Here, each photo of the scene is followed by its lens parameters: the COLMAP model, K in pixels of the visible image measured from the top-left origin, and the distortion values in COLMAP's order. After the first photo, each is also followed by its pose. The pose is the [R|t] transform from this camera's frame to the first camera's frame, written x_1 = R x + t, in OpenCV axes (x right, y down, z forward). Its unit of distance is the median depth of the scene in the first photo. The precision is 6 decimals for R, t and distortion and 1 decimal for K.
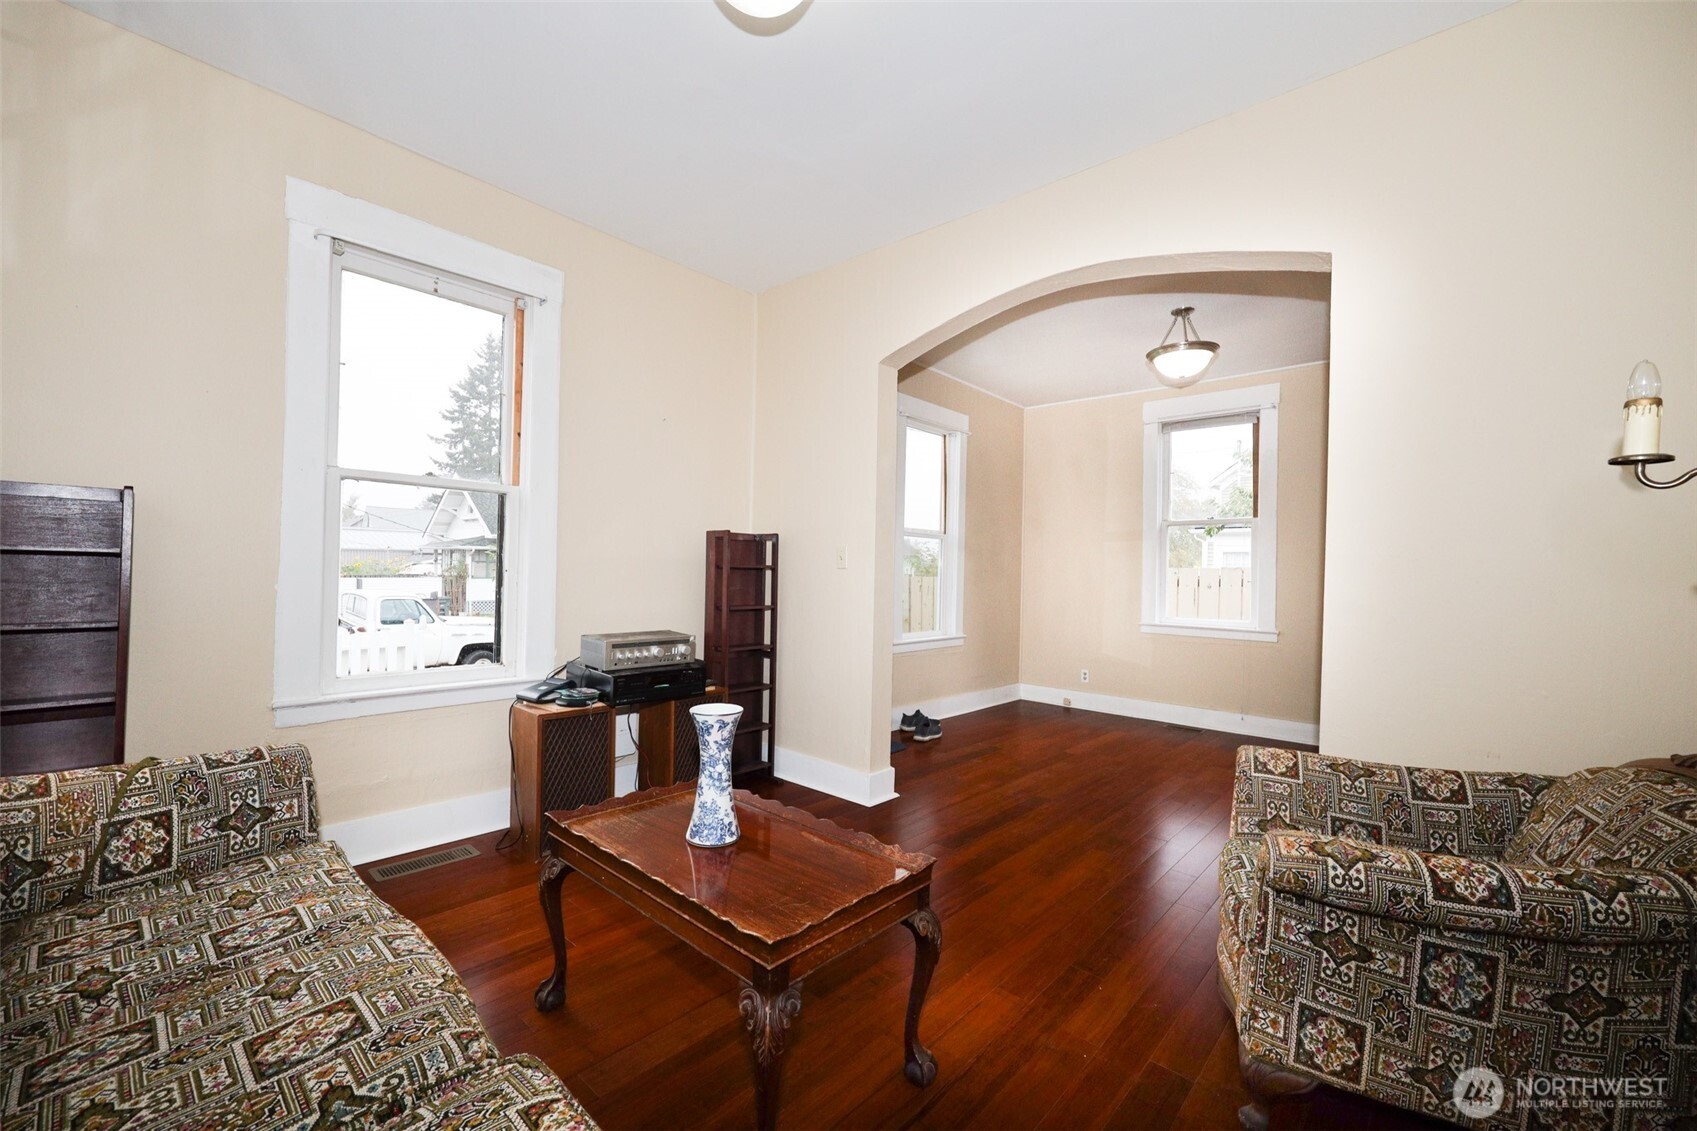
lens RADIAL K [[680.2, 0, 840.7], [0, 680.2, 571.1], [0, 0, 1]] dist [0.001350, 0.000151]
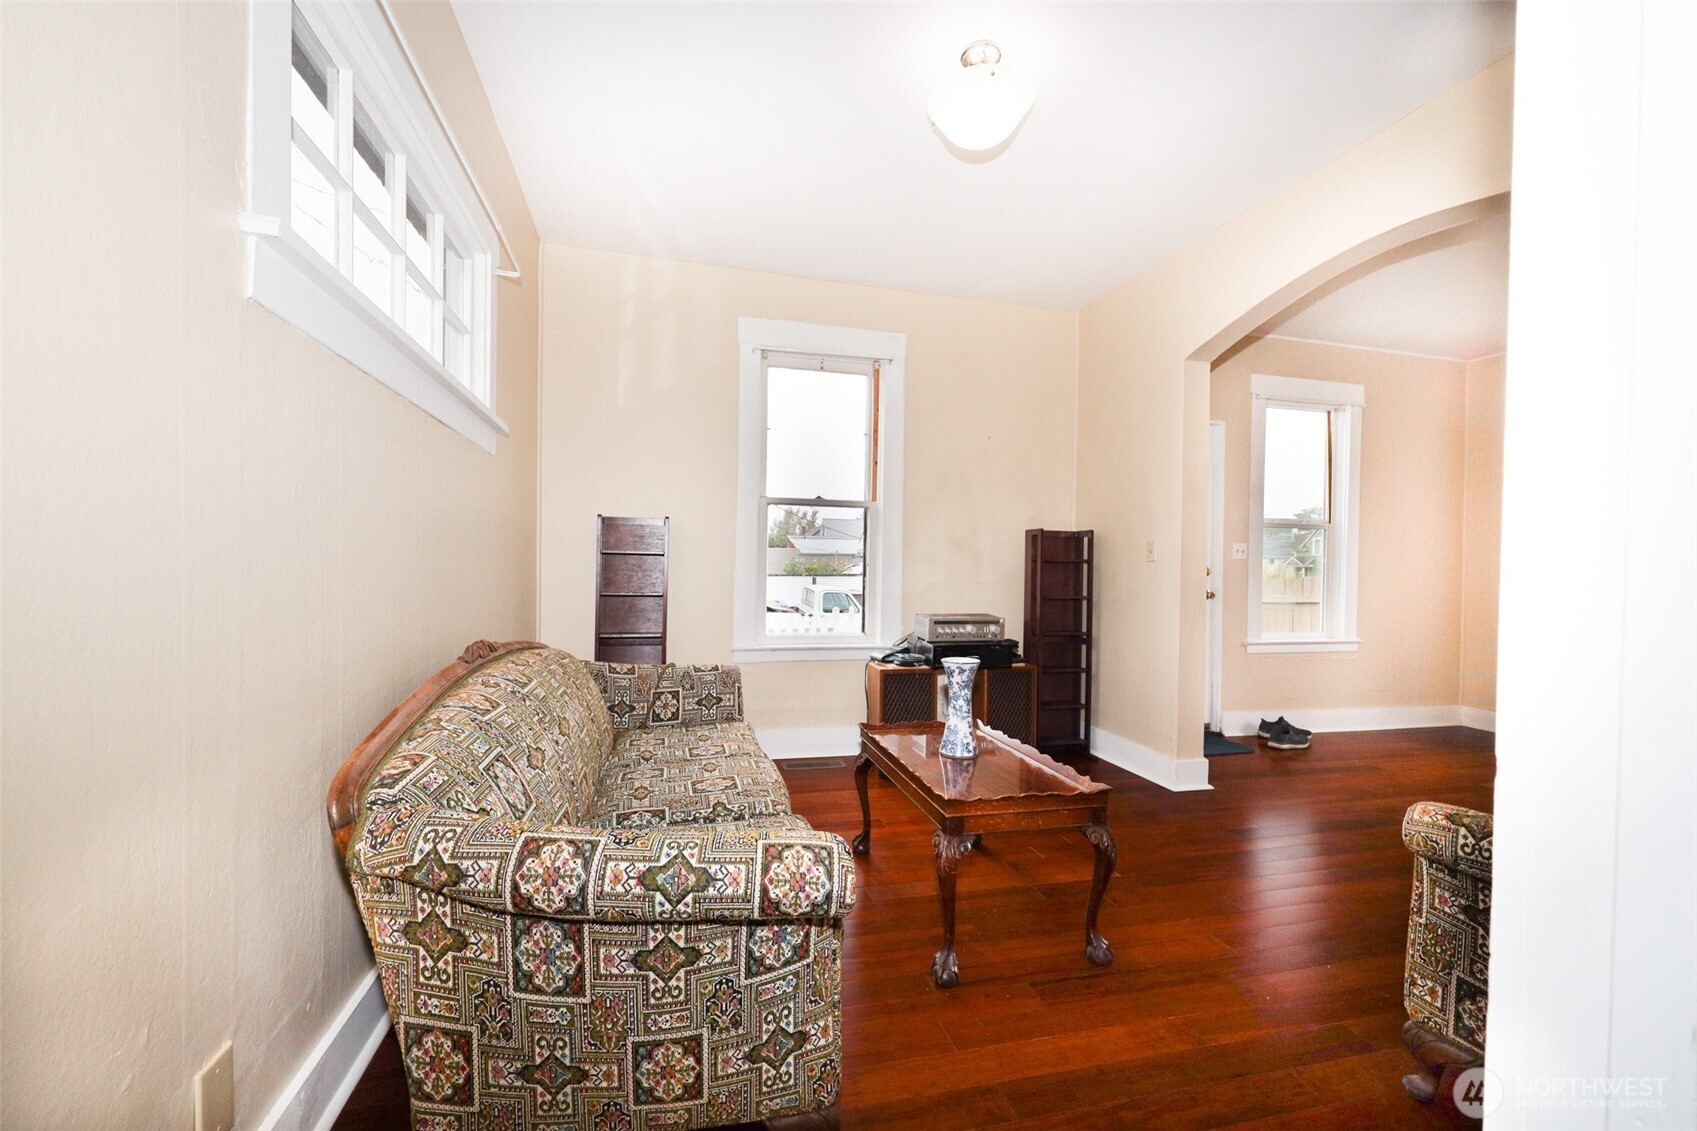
lens RADIAL K [[680.2, 0, 840.7], [0, 680.2, 571.1], [0, 0, 1]] dist [0.001350, 0.000151]
pose [[0.834442, -0.002182, -0.551091, 0.252454], [0.001571, 0.999998, -0.001580, 0.017081], [0.551093, 0.000453, 0.834444, -0.189251]]
